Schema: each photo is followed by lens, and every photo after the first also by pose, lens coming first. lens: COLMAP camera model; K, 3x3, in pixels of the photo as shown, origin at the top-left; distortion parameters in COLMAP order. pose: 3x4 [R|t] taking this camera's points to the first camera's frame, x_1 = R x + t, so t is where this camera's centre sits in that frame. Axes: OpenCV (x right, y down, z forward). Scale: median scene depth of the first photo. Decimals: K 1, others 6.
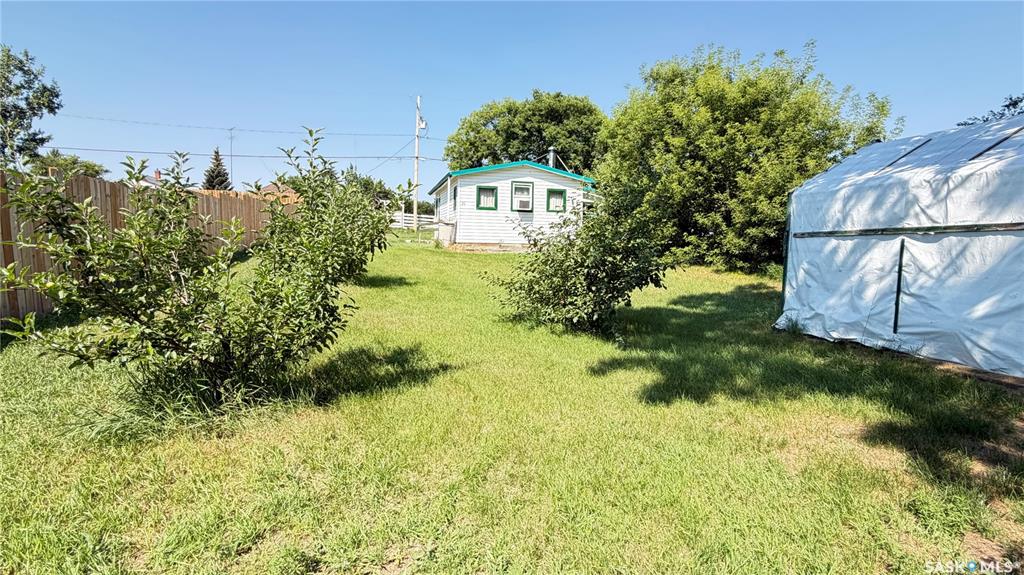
lens RADIAL K [[487.6, 0, 513.3], [0, 487.6, 288.9], [0, 0, 1]] dist [-0.002100, -0.000588]
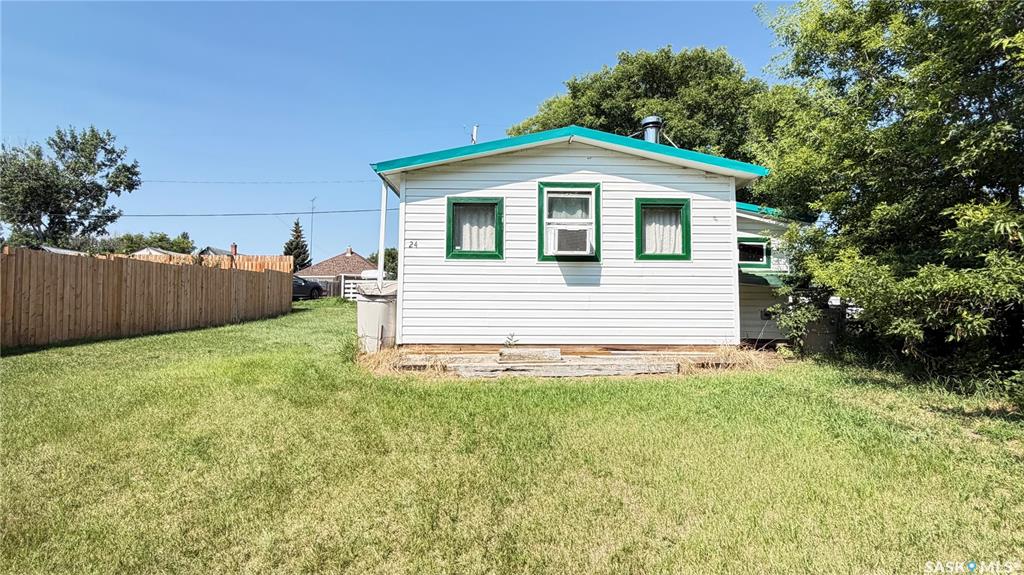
lens RADIAL K [[499.0, 0, 508.1], [0, 499.0, 288.7], [0, 0, 1]] dist [-0.000972, -0.000066]
pose [[0.971702, -0.022267, -0.235157, 0.061788], [-0.011150, 0.990113, -0.139827, -0.080488], [0.235946, 0.138492, 0.961847, 0.608431]]
